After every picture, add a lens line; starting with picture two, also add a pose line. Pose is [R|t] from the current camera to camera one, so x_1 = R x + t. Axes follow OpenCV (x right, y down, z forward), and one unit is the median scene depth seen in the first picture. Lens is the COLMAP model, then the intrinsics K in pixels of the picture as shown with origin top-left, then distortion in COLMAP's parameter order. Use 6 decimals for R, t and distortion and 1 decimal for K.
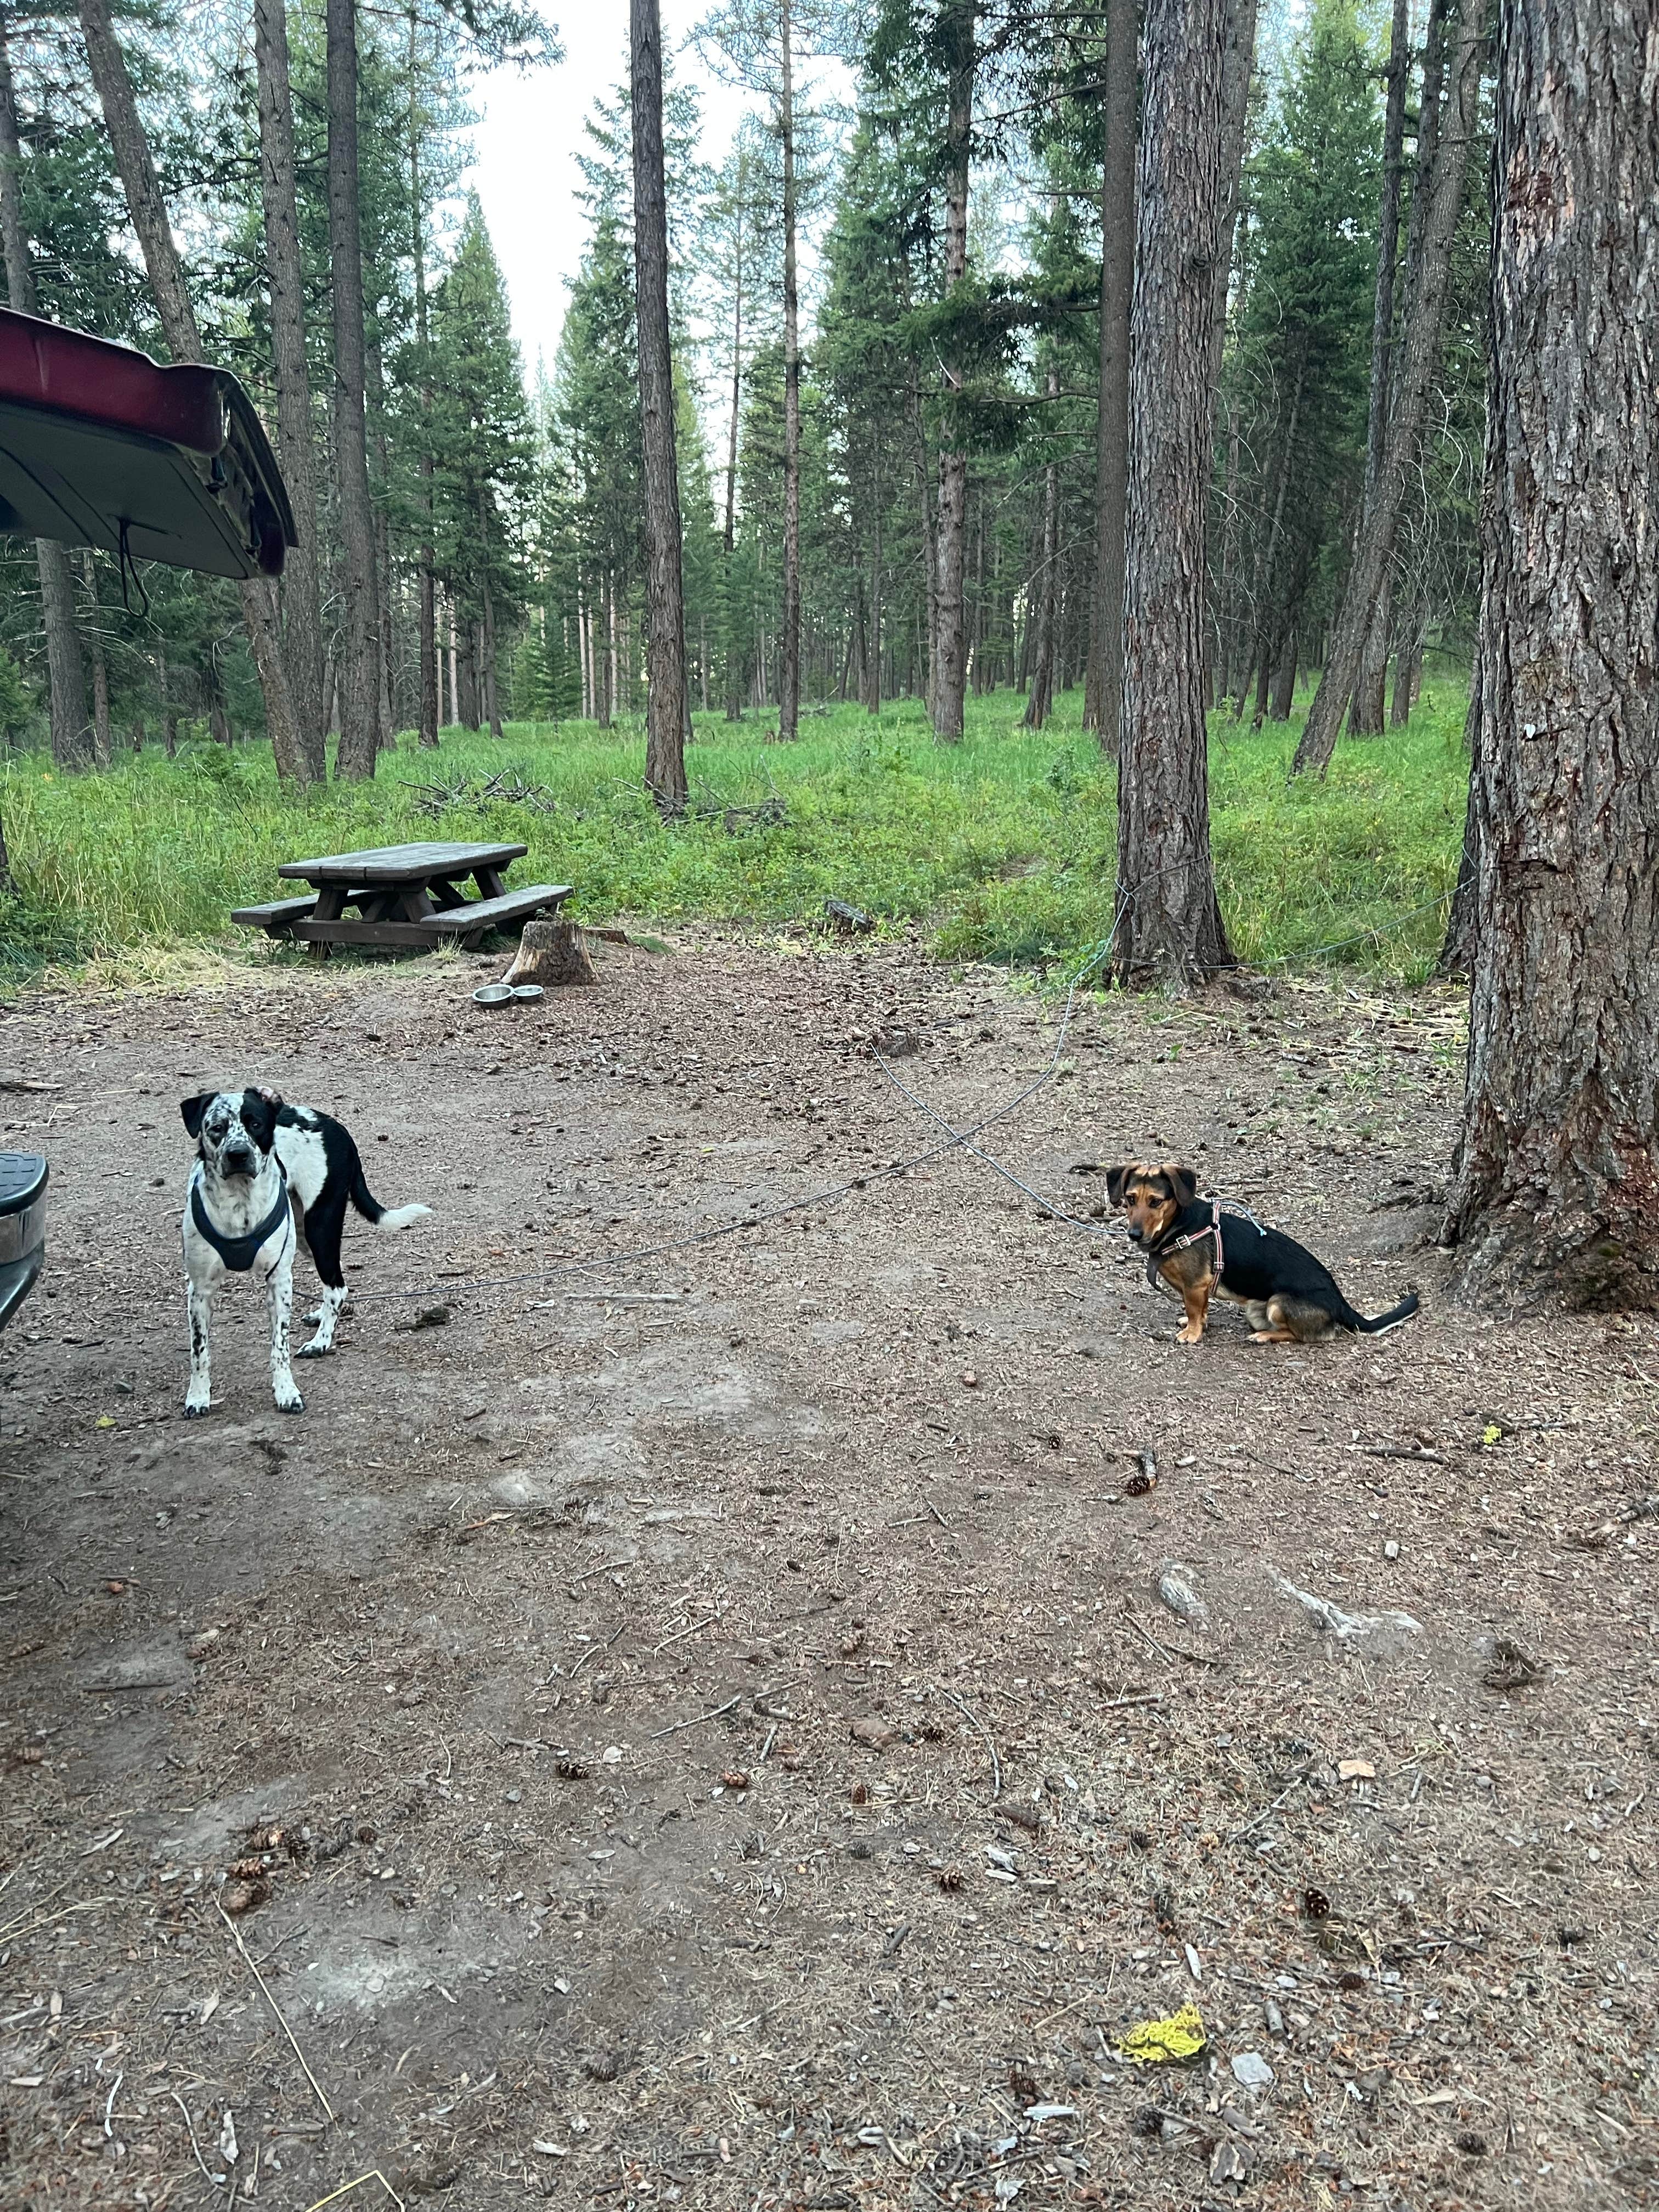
lens RADIAL K [[1720.3, 0, 829.1], [0, 1720.3, 1107.2], [0, 0, 1]] dist [0.017414, 0.000340]
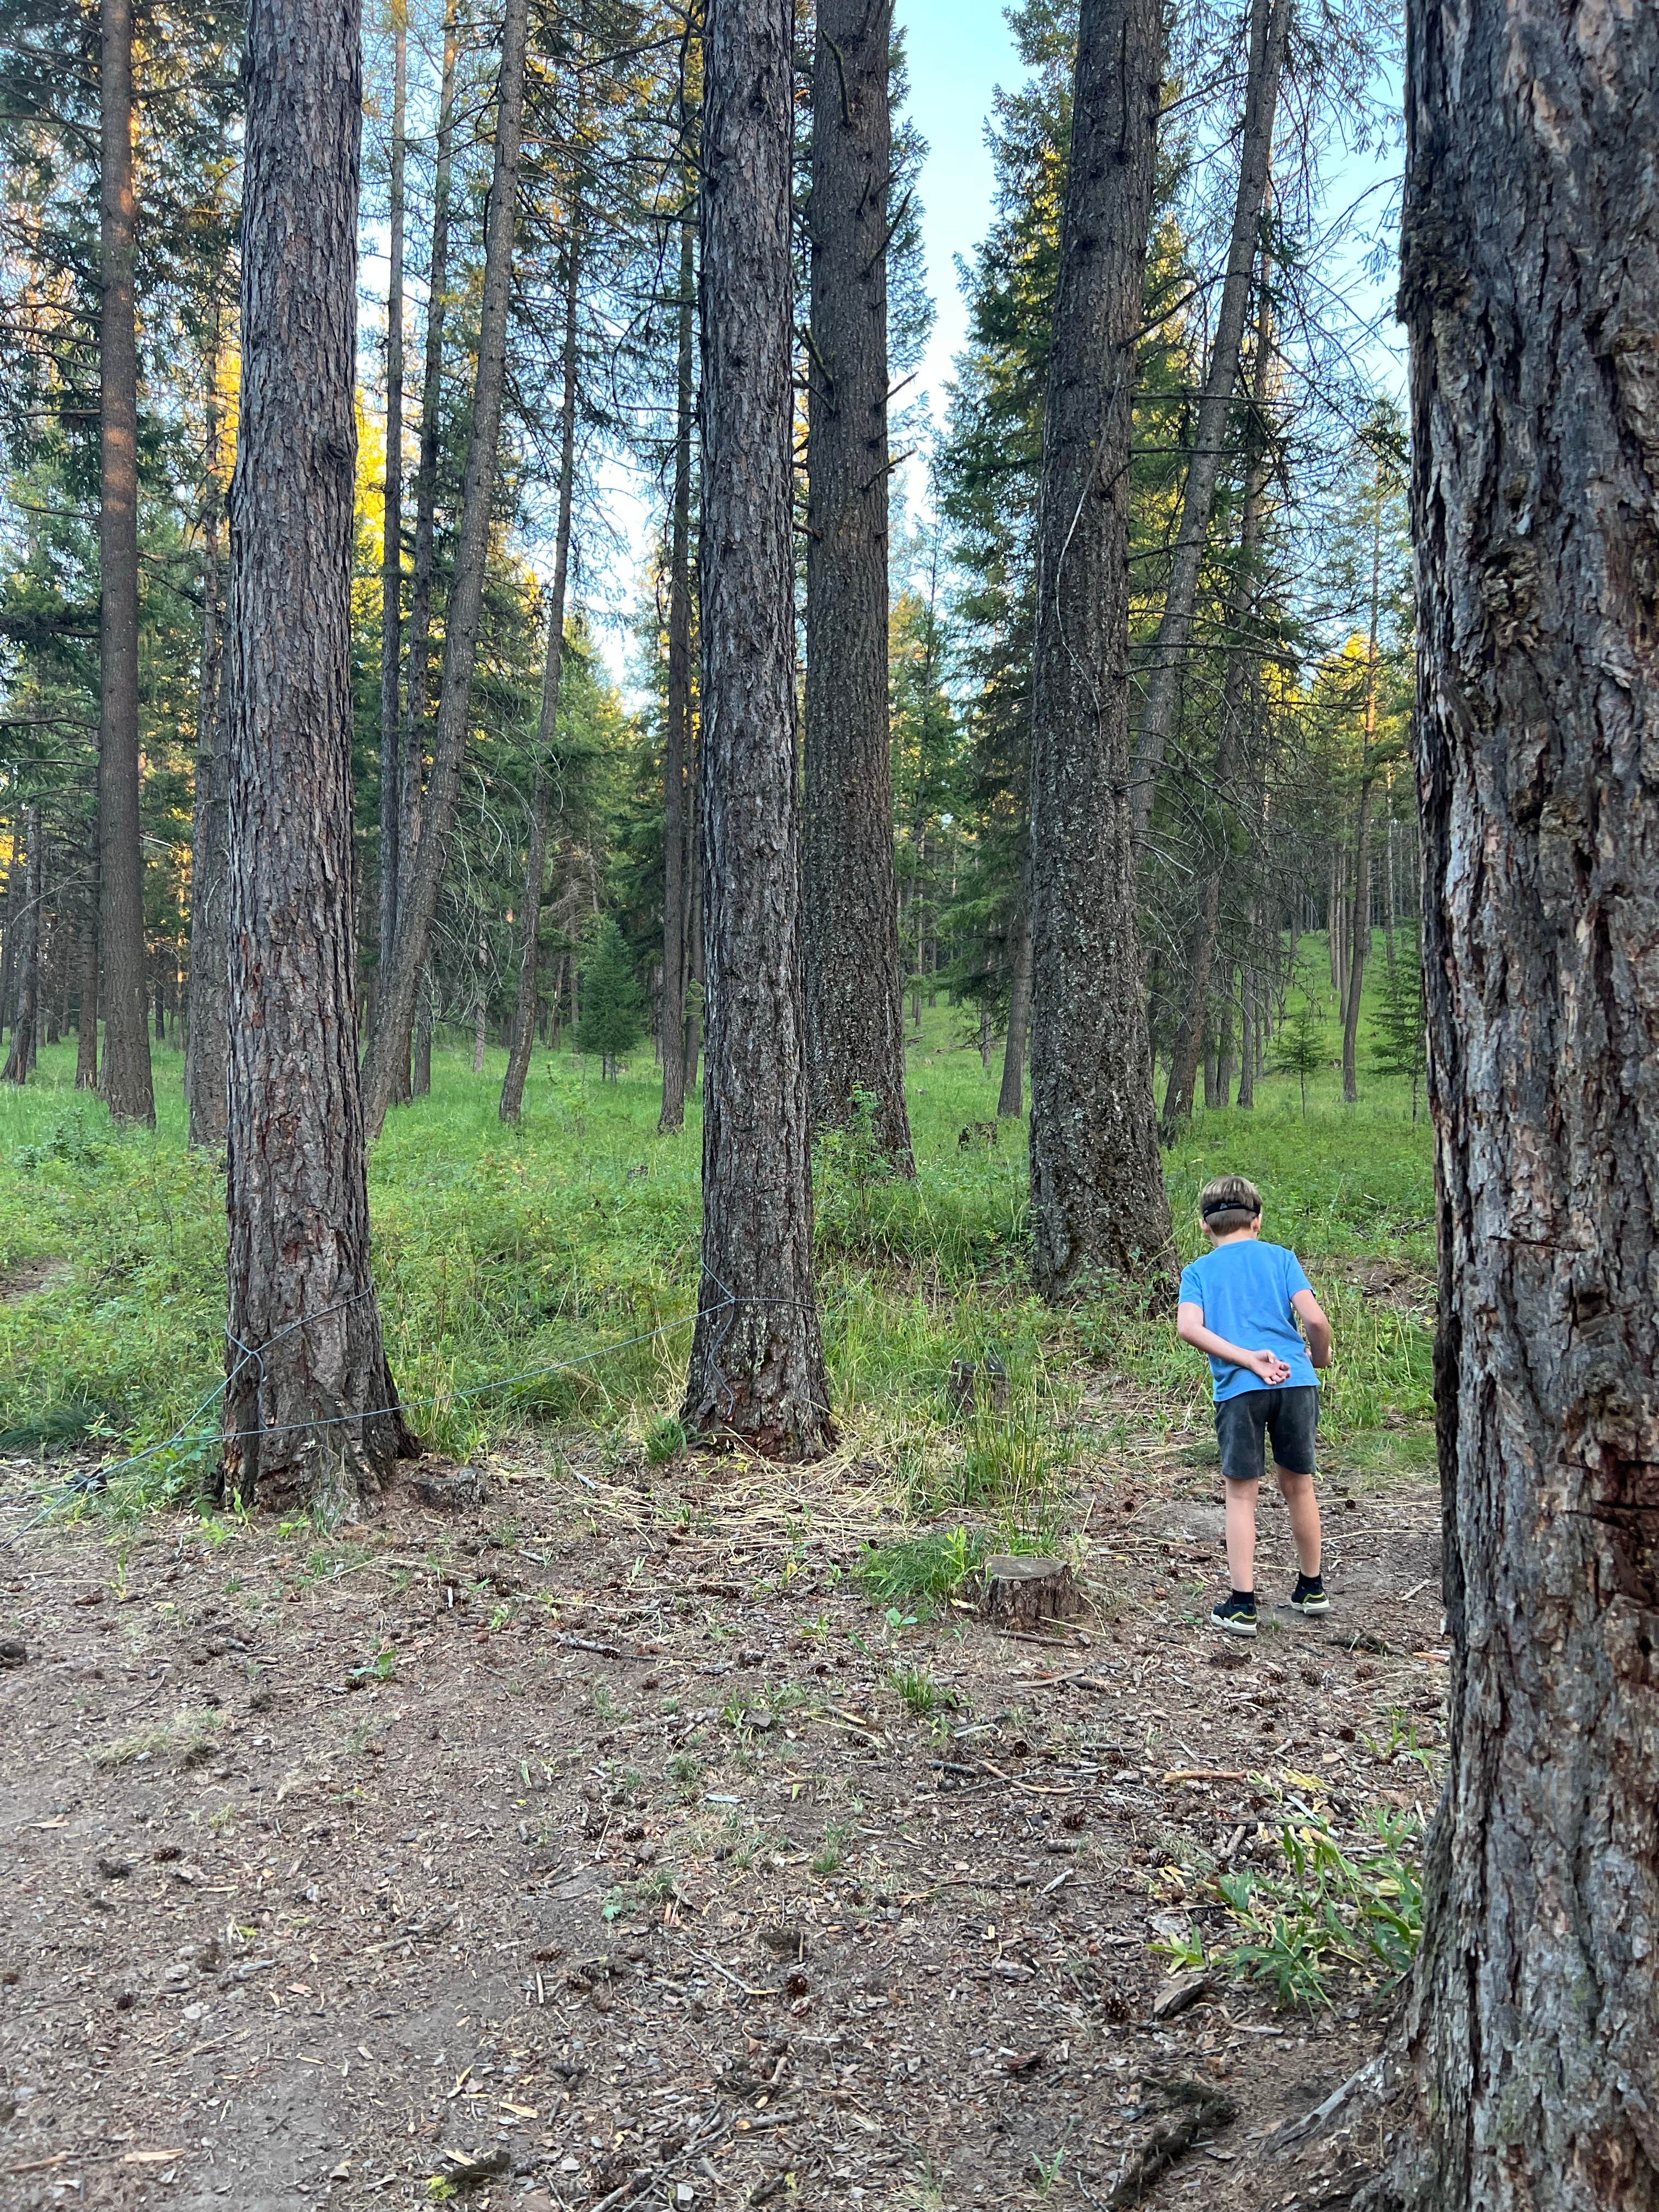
lens RADIAL K [[1720.3, 0, 854.3], [0, 1720.3, 1143.9], [0, 0, 1]] dist [0.017414, 0.000340]
pose [[0.841672, 0.016284, 0.539743, 0.017195], [0.084454, 0.983275, -0.161362, -0.079521], [-0.533344, 0.181397, 0.826220, 0.347765]]
